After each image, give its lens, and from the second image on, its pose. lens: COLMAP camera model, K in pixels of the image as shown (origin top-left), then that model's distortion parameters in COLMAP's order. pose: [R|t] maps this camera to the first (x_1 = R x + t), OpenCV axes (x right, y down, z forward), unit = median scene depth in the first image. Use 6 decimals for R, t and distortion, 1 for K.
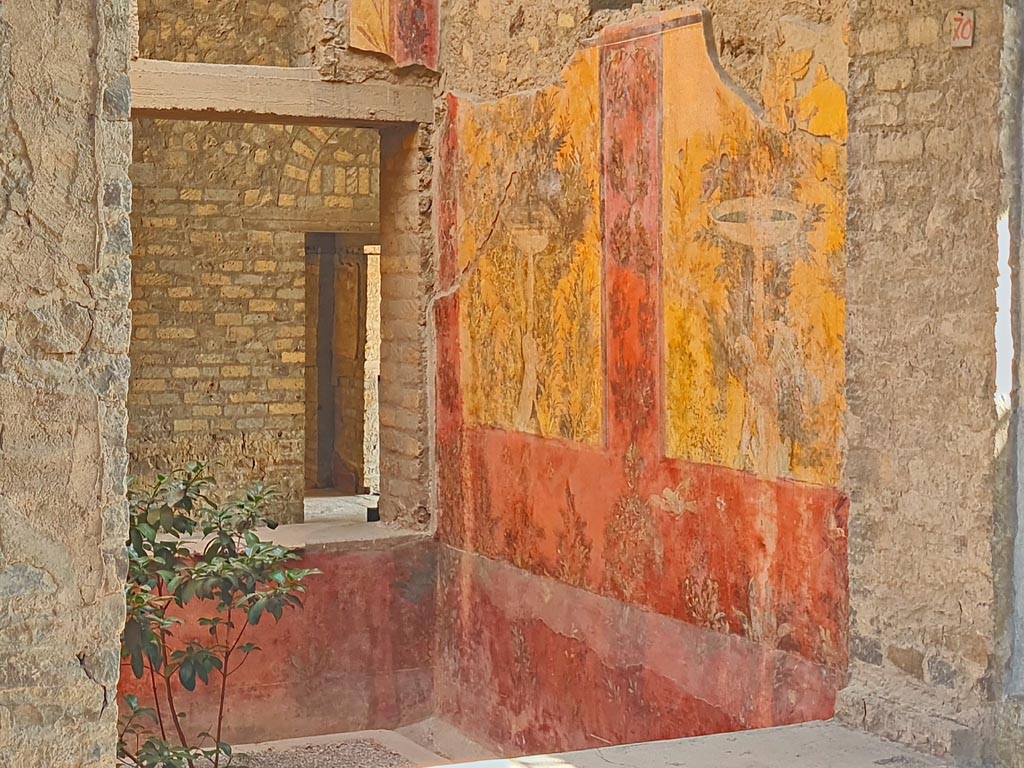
lens RADIAL K [[779.6, 0, 512.0], [0, 779.6, 384.0], [0, 0, 1]] dist [0.036119, -0.026007]
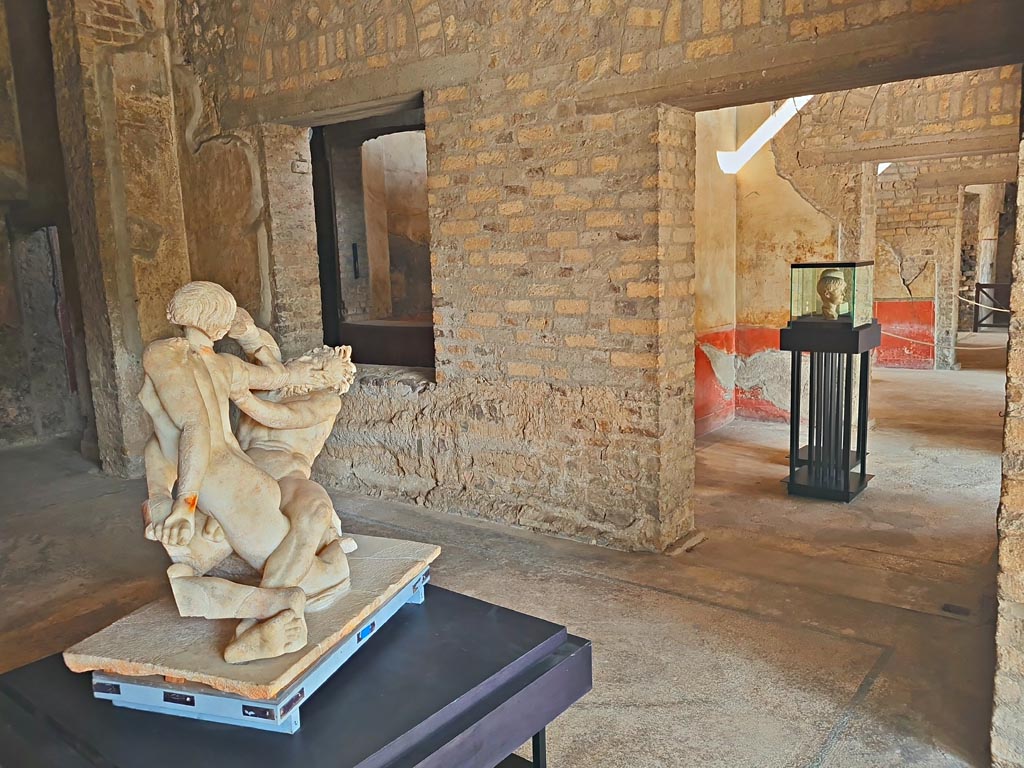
lens RADIAL K [[795.4, 0, 512.0], [0, 795.4, 384.0], [0, 0, 1]] dist [0.042660, -0.038600]
pose [[0.540497, 0.128209, -0.831520, 0.282938], [-0.033631, 0.990824, 0.130910, -0.041702], [0.840673, -0.042792, 0.539849, 0.517797]]
